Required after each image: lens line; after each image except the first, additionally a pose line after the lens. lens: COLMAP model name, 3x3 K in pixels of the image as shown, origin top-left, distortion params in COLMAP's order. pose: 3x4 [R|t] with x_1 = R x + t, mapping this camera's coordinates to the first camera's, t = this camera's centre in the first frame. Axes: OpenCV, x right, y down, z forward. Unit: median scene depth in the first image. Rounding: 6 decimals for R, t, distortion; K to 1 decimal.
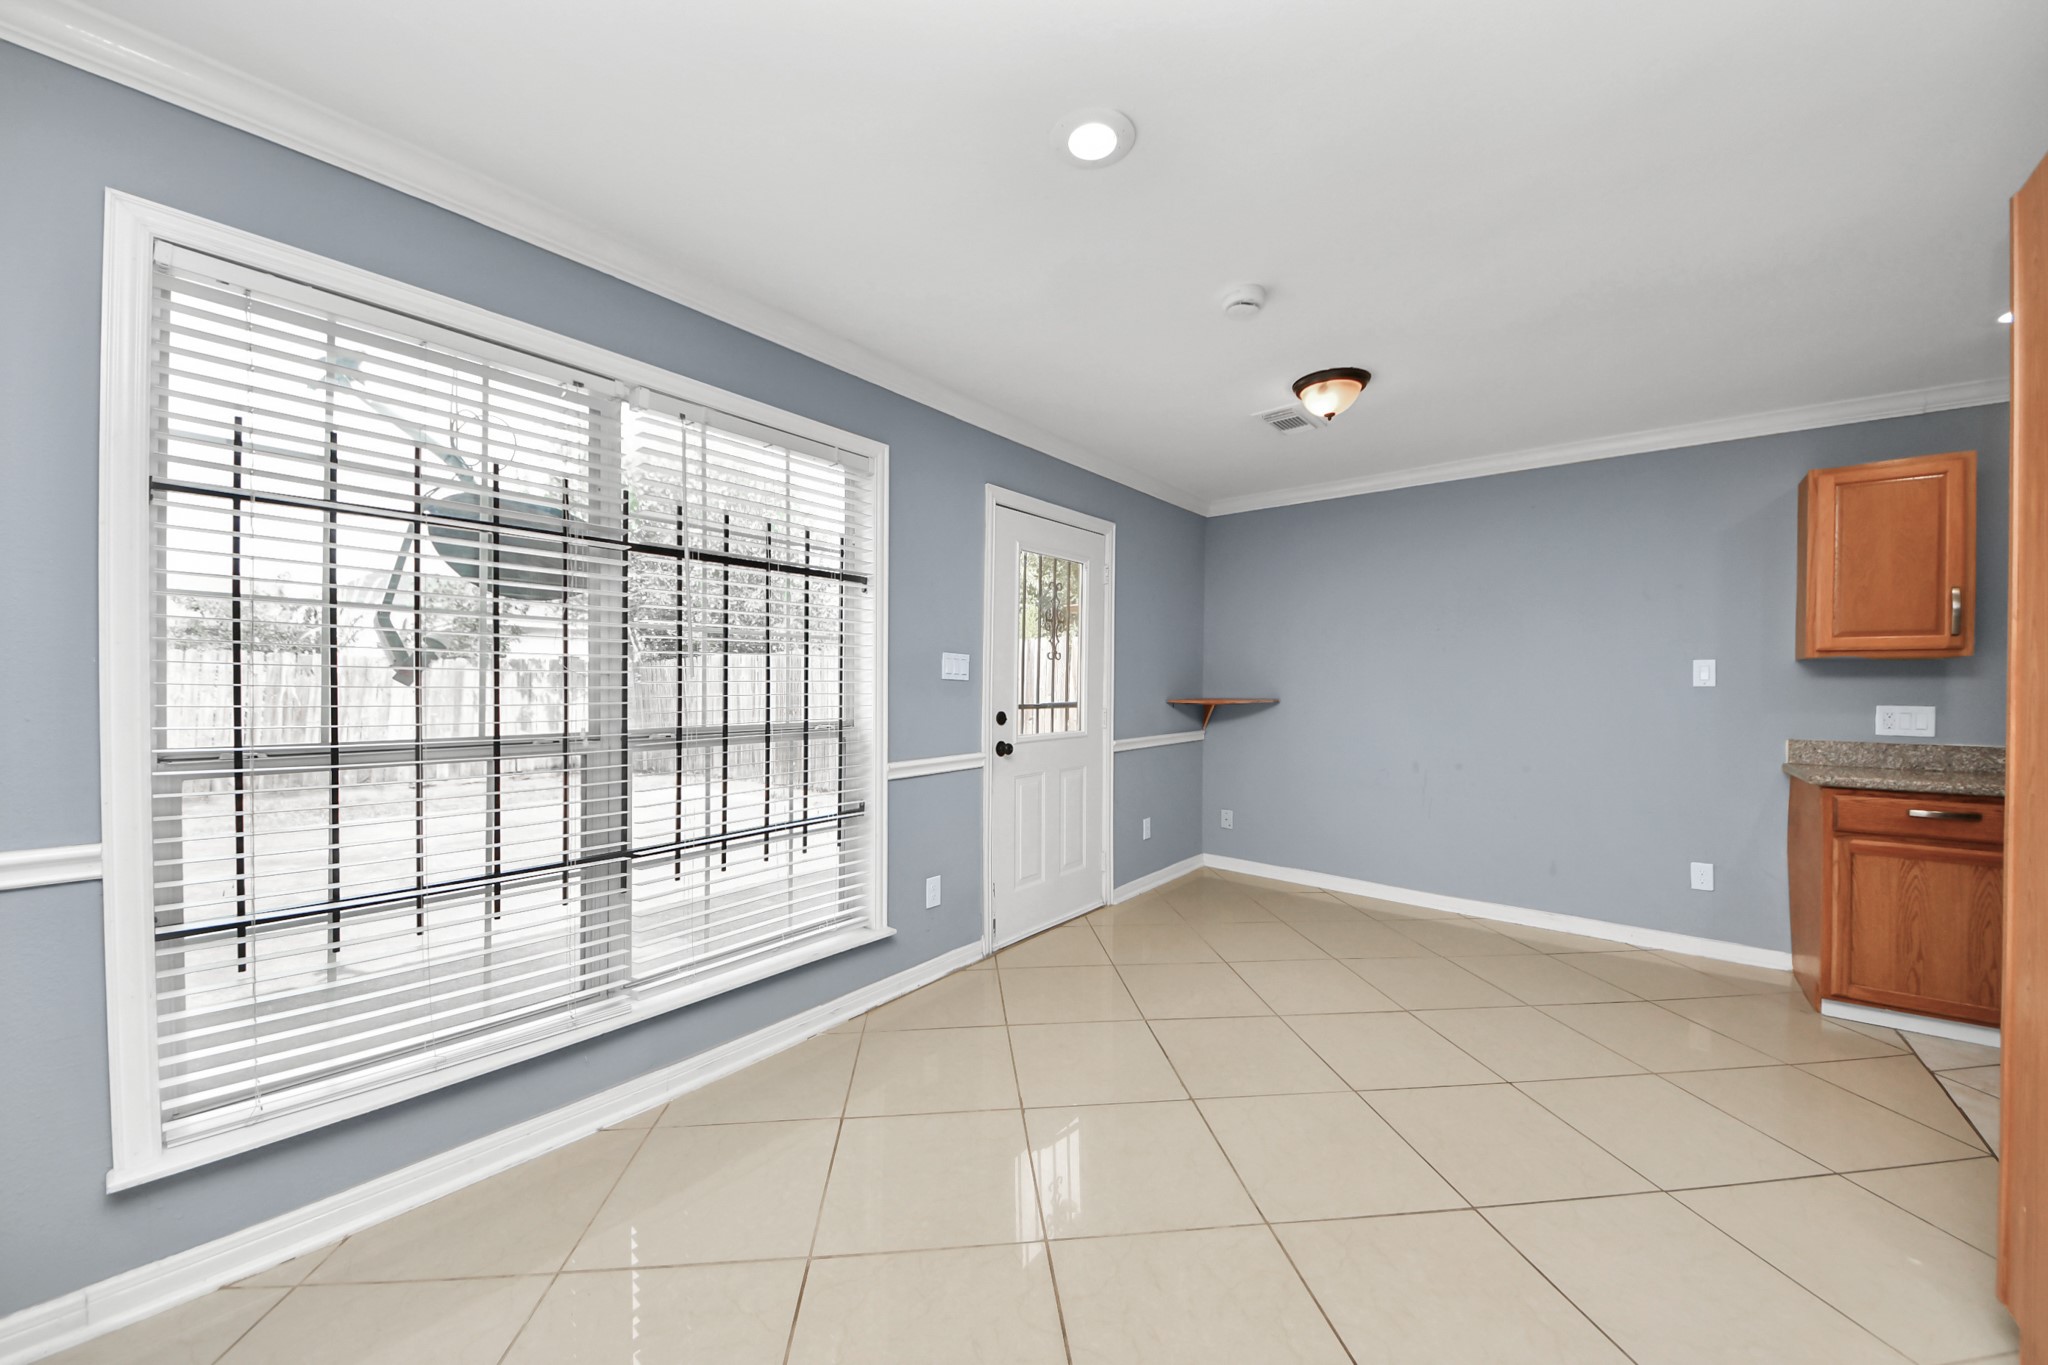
lens RADIAL K [[745.0, 0, 1025.9], [0, 745.0, 690.4], [0, 0, 1]] dist [-0.001556, -0.000292]
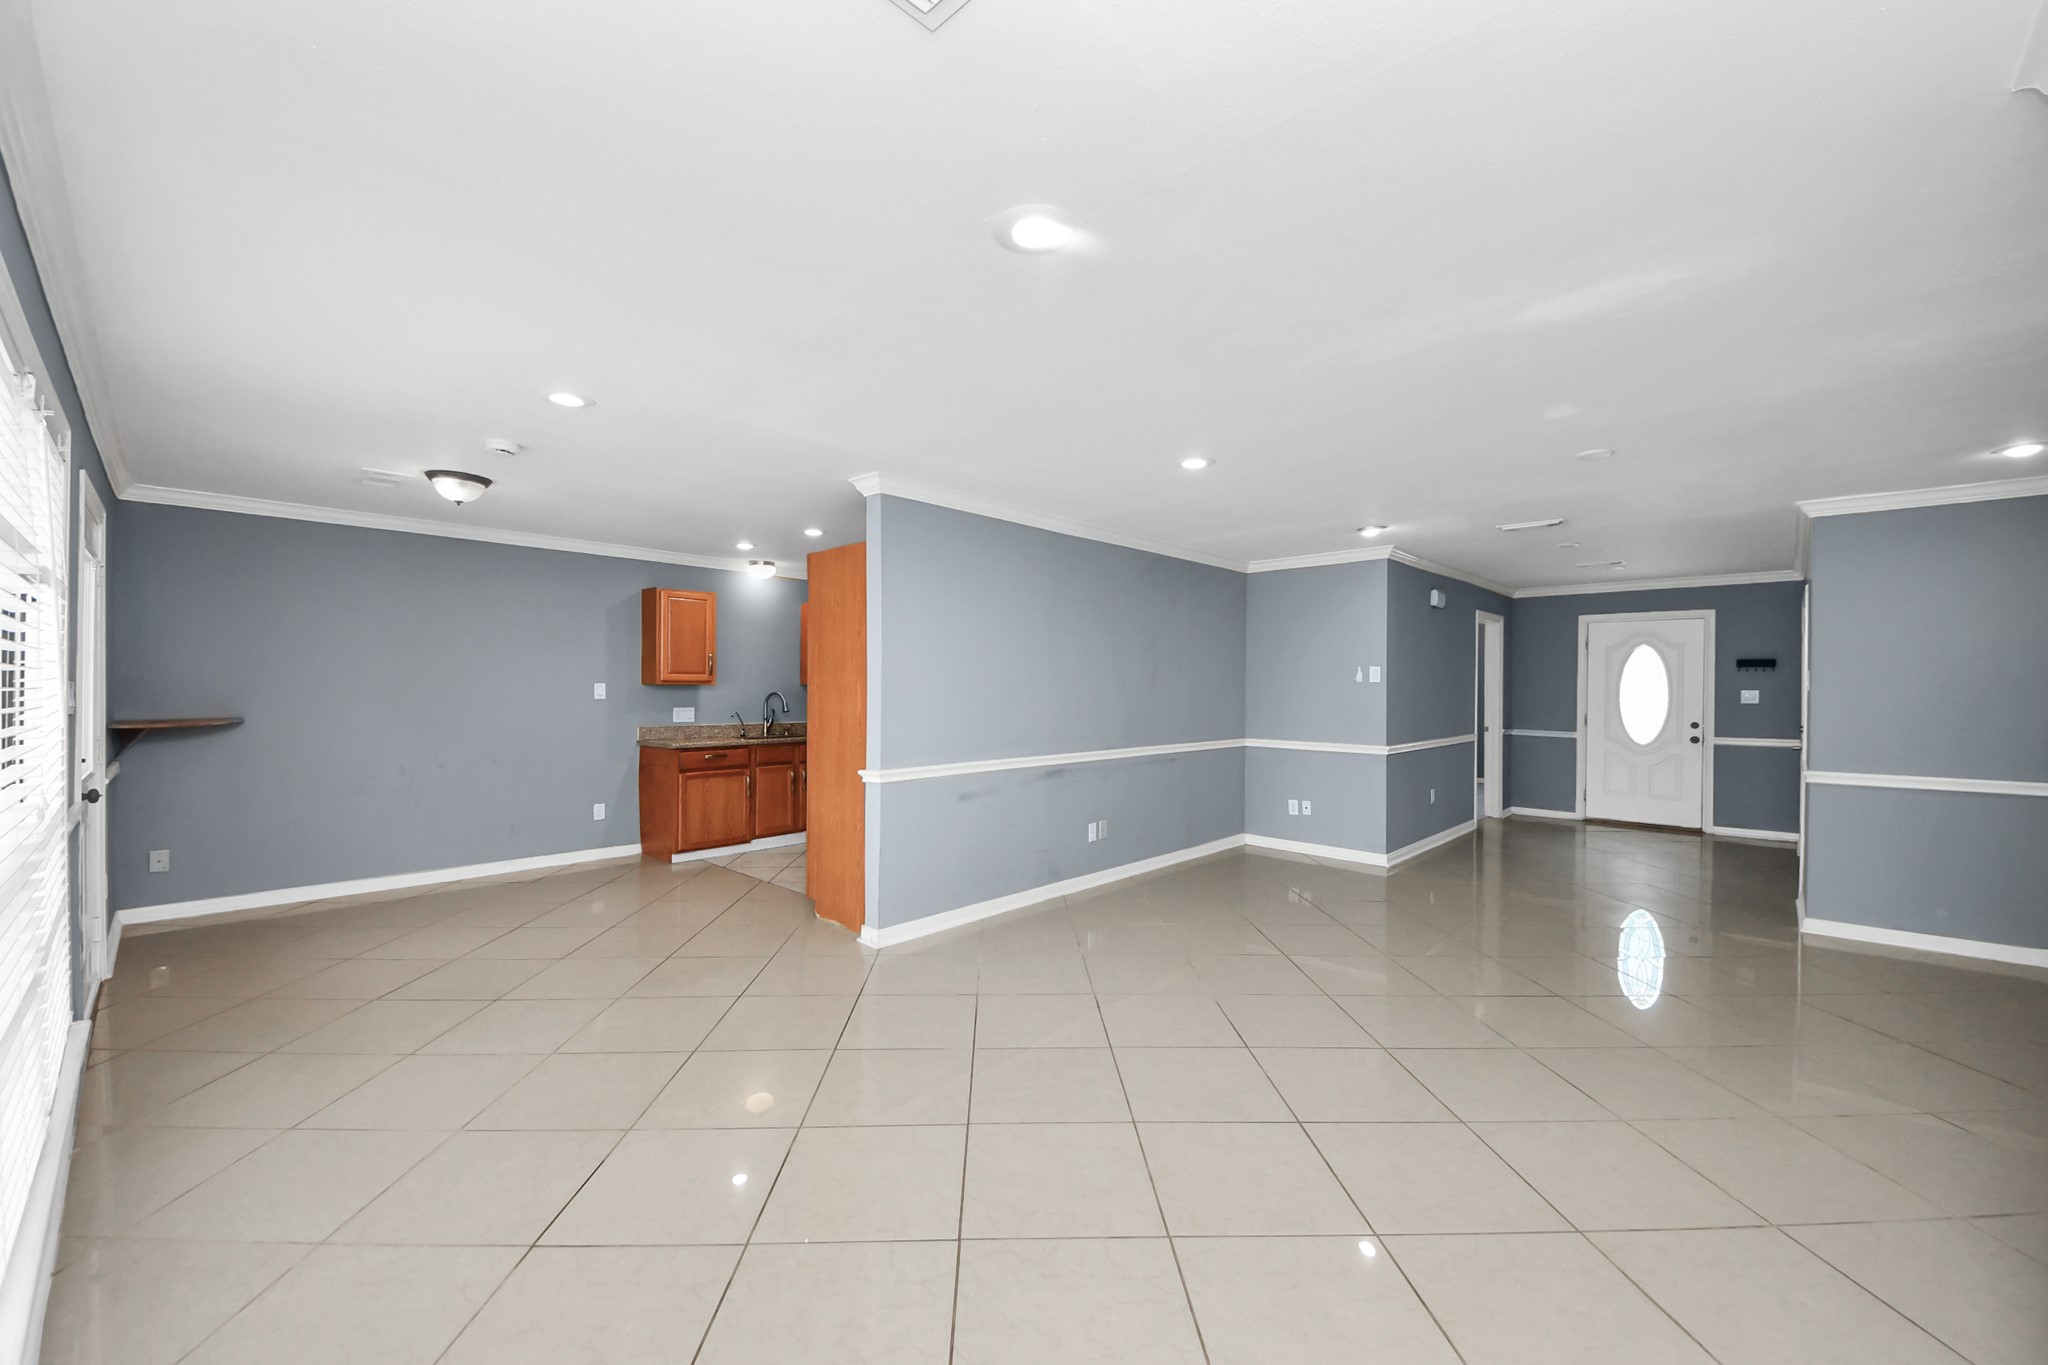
lens RADIAL K [[745.0, 0, 1025.9], [0, 745.0, 690.4], [0, 0, 1]] dist [-0.001556, -0.000292]
pose [[0.058096, -0.013963, 0.998213, -0.857103], [0.001359, 0.999902, 0.013908, -0.056007], [-0.998310, 0.000548, 0.058110, -0.071721]]
